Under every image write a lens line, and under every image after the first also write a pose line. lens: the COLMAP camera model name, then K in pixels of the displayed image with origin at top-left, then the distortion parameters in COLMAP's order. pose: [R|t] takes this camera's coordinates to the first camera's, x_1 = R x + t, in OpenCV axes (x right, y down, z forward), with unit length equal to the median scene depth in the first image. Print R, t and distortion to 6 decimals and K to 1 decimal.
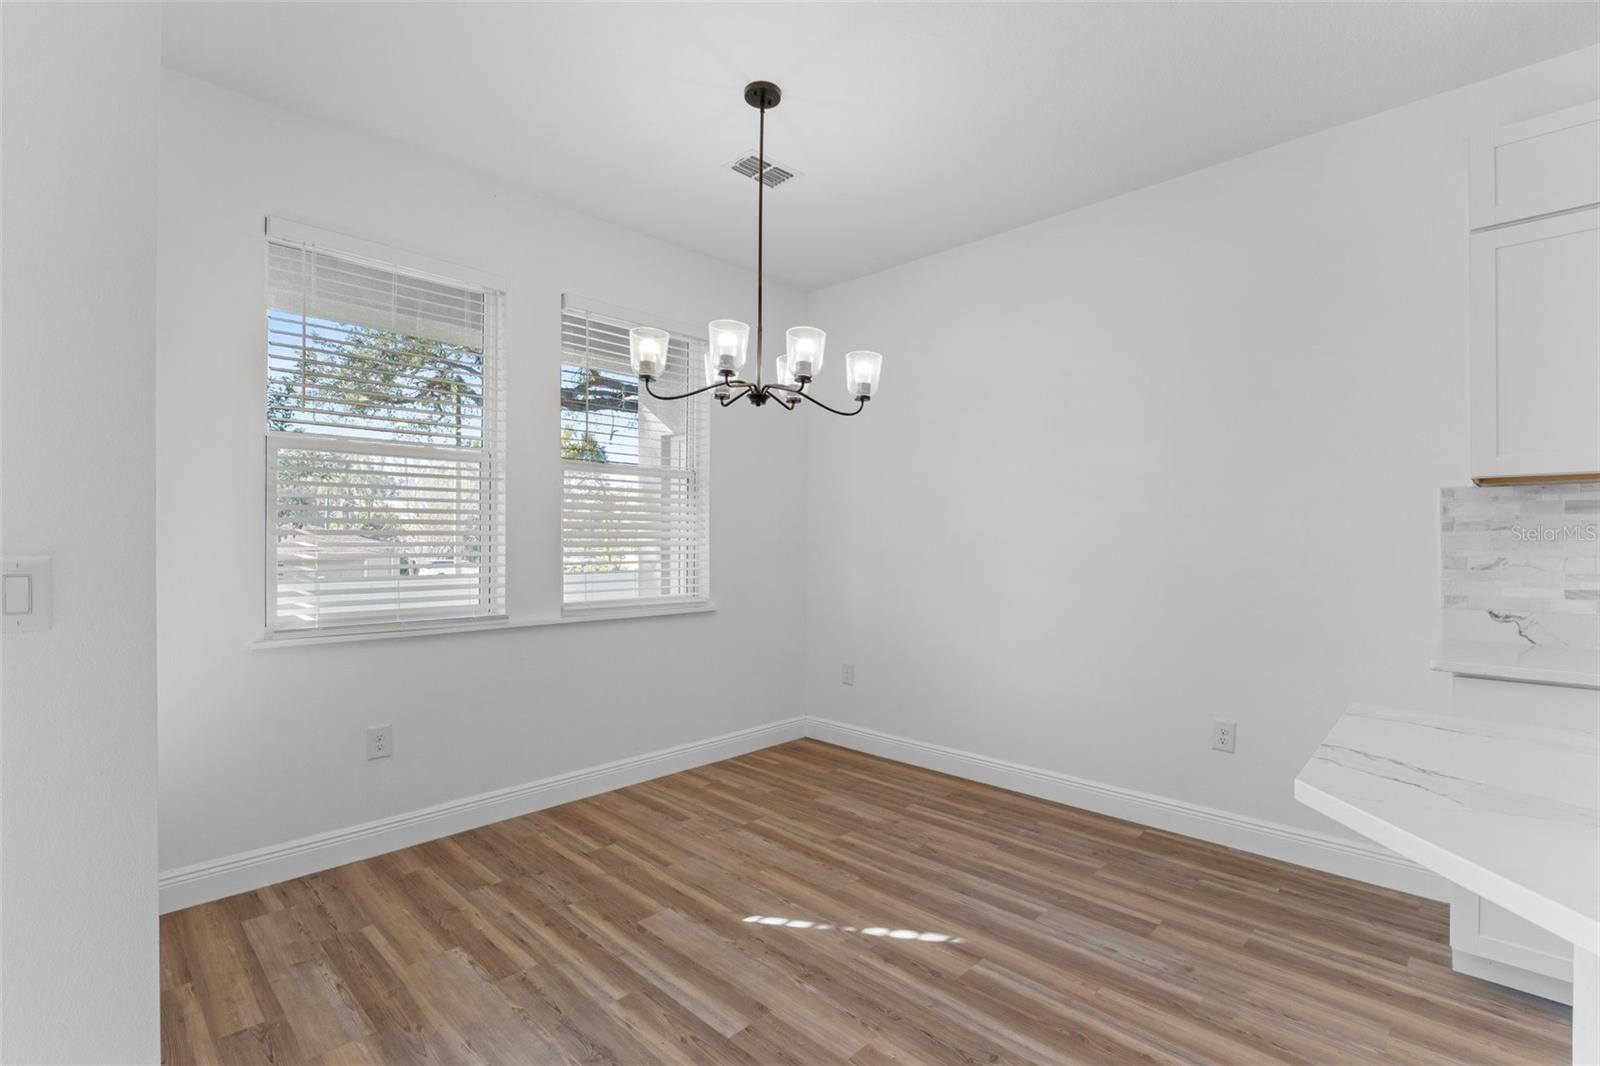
lens RADIAL K [[725.2, 0, 805.5], [0, 725.2, 540.0], [0, 0, 1]] dist [-0.008116, -0.001411]
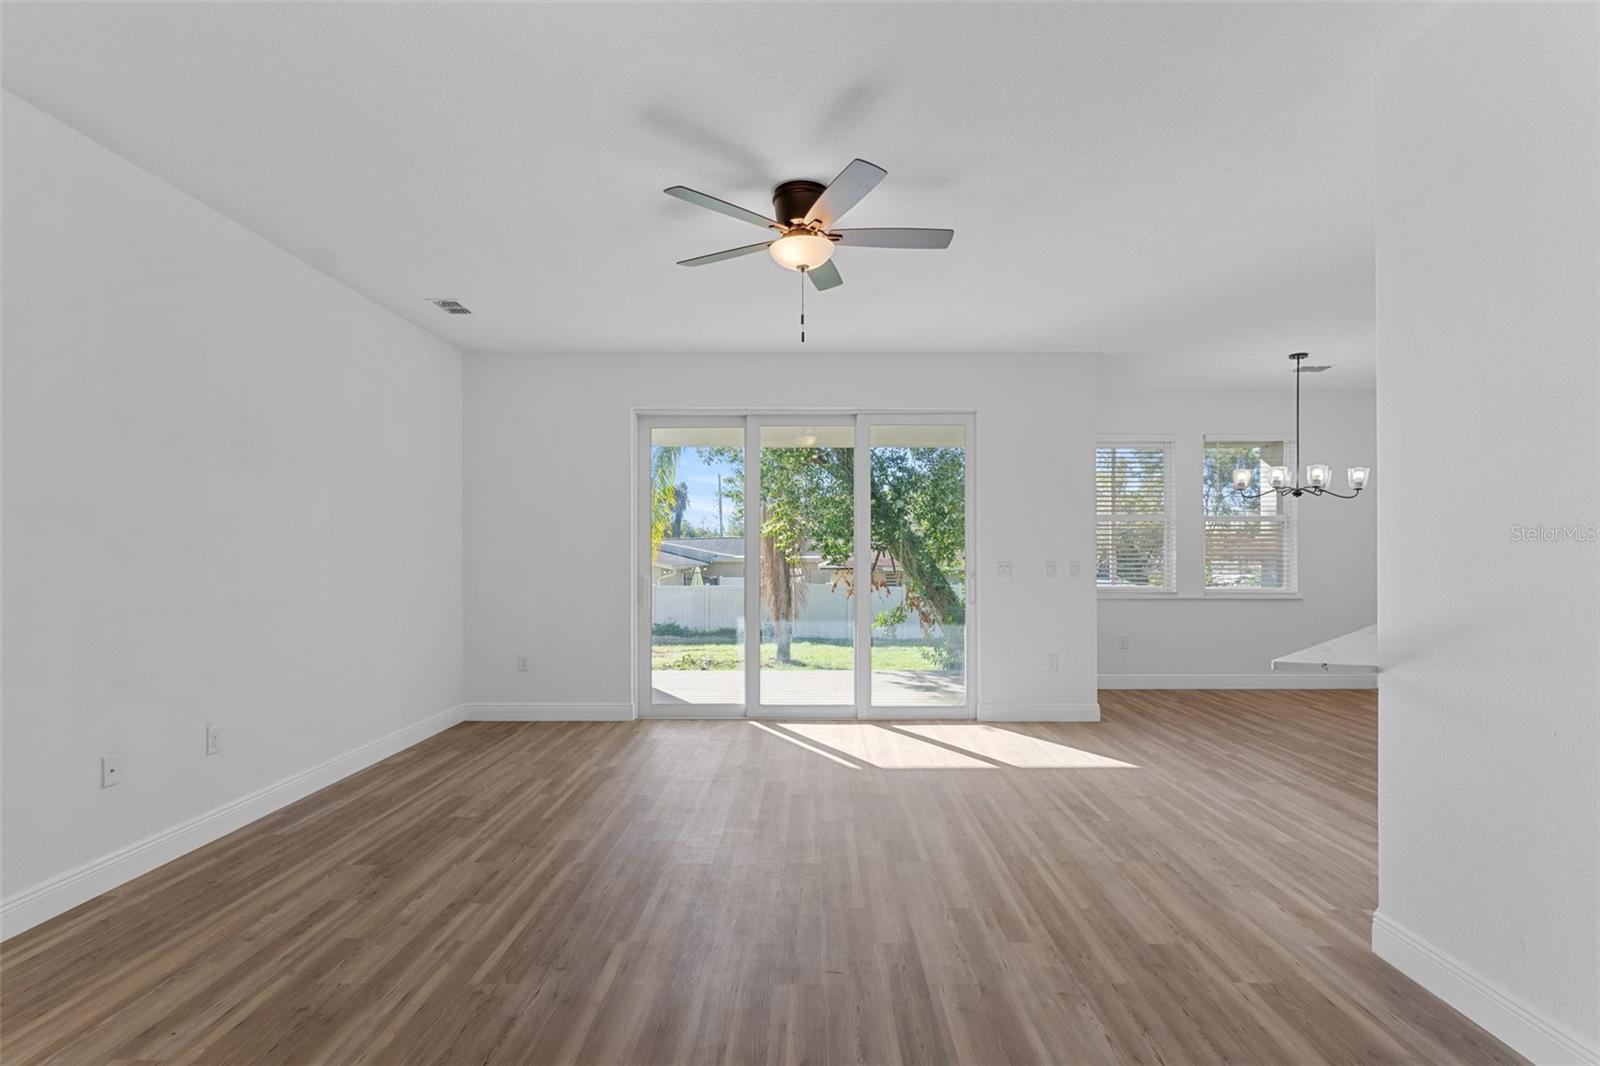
lens RADIAL K [[767.5, 0, 807.1], [0, 767.5, 551.4], [0, 0, 1]] dist [-0.003686, -0.000140]
pose [[0.690916, -0.004840, -0.722919, 0.612018], [0.001521, 0.999985, -0.005241, -0.009465], [0.722934, 0.002522, 0.690913, -1.759638]]
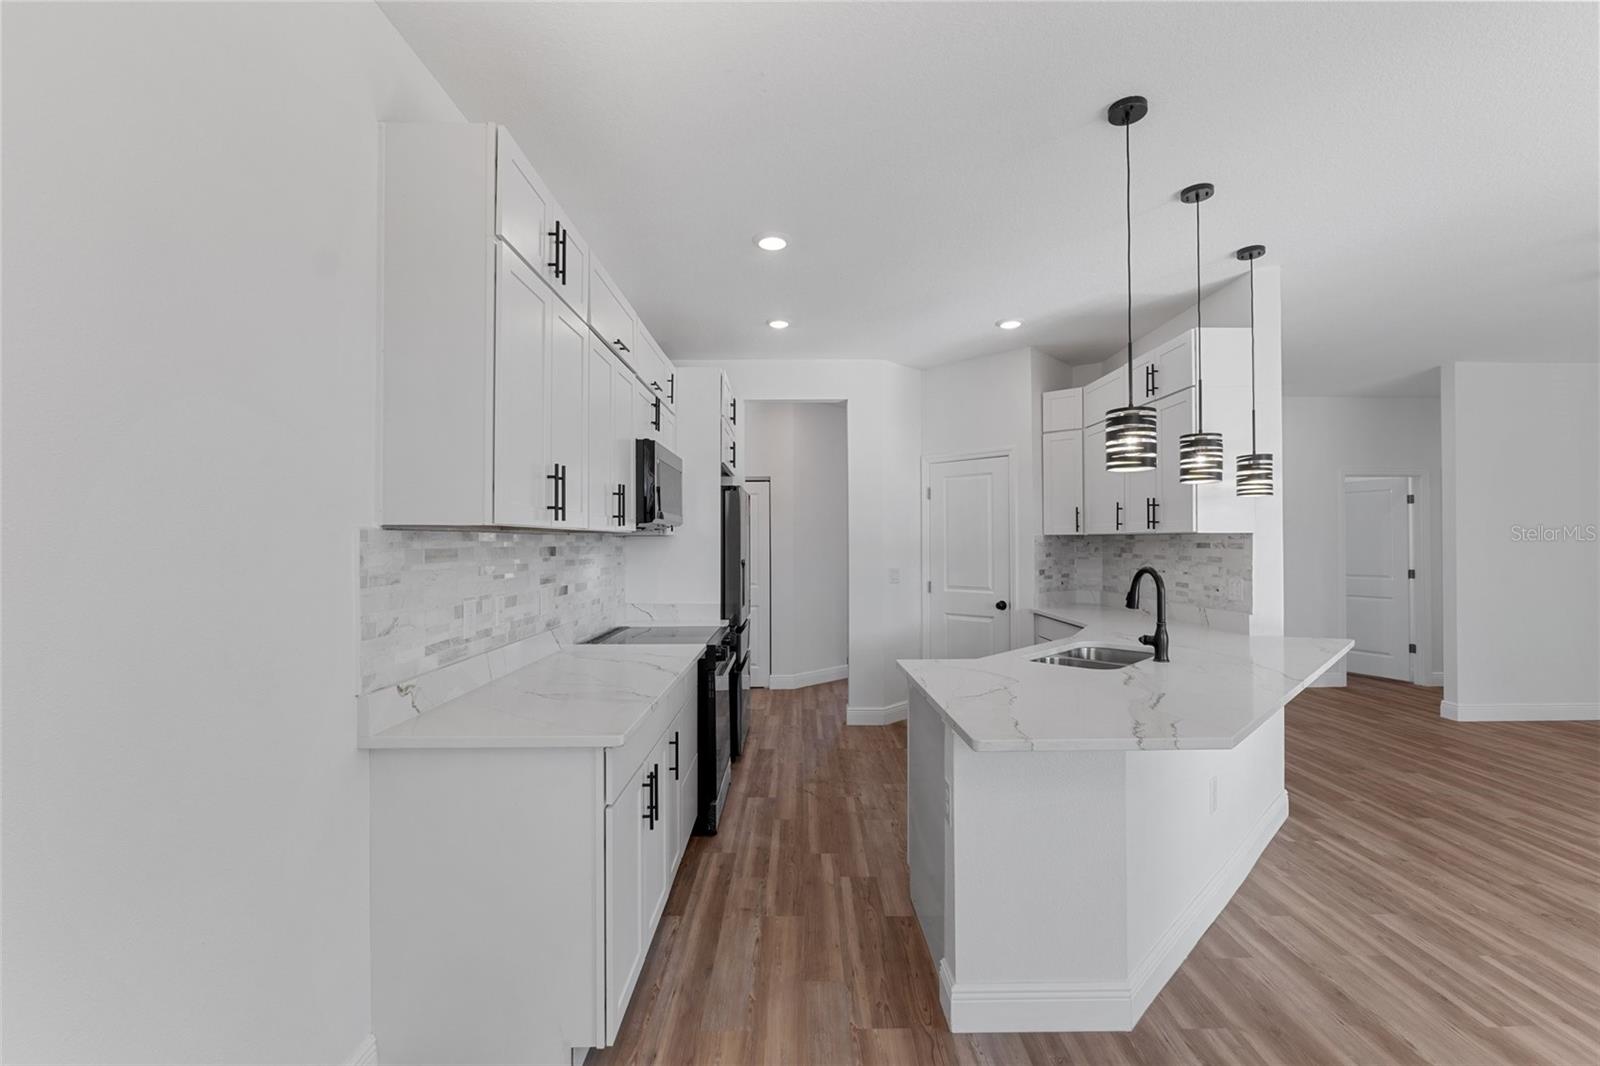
lens RADIAL K [[693.7, 0, 806.8], [0, 693.7, 533.2], [0, 0, 1]] dist [-0.007811, -0.000315]
pose [[-0.704696, 0.008093, 0.709463, 0.080456], [-0.000563, 0.999928, -0.011965, -0.060565], [-0.709509, -0.008831, -0.704641, 1.192183]]
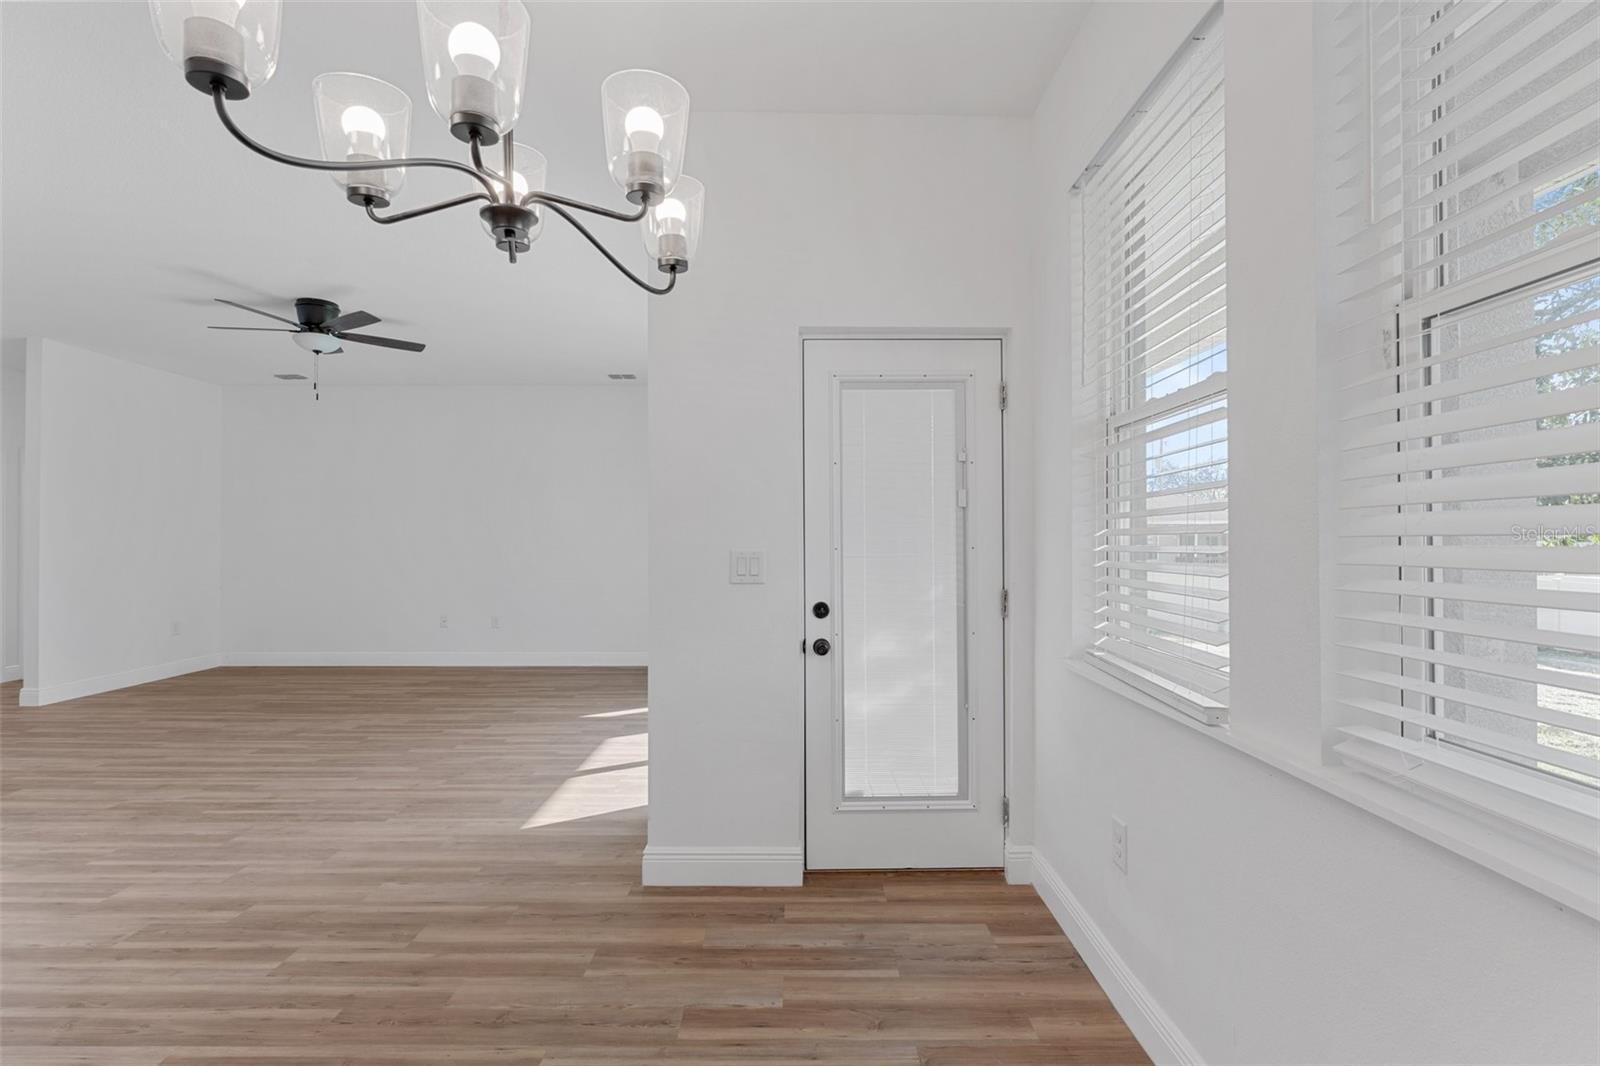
lens RADIAL K [[760.2, 0, 800.0], [0, 760.2, 533.0], [0, 0, 1]] dist [-0.001062, -0.001529]
pose [[-0.715653, -0.008292, -0.698407, 0.135443], [0.000256, 0.999926, -0.012134, 0.001148], [0.698456, -0.008863, -0.715598, 1.513925]]
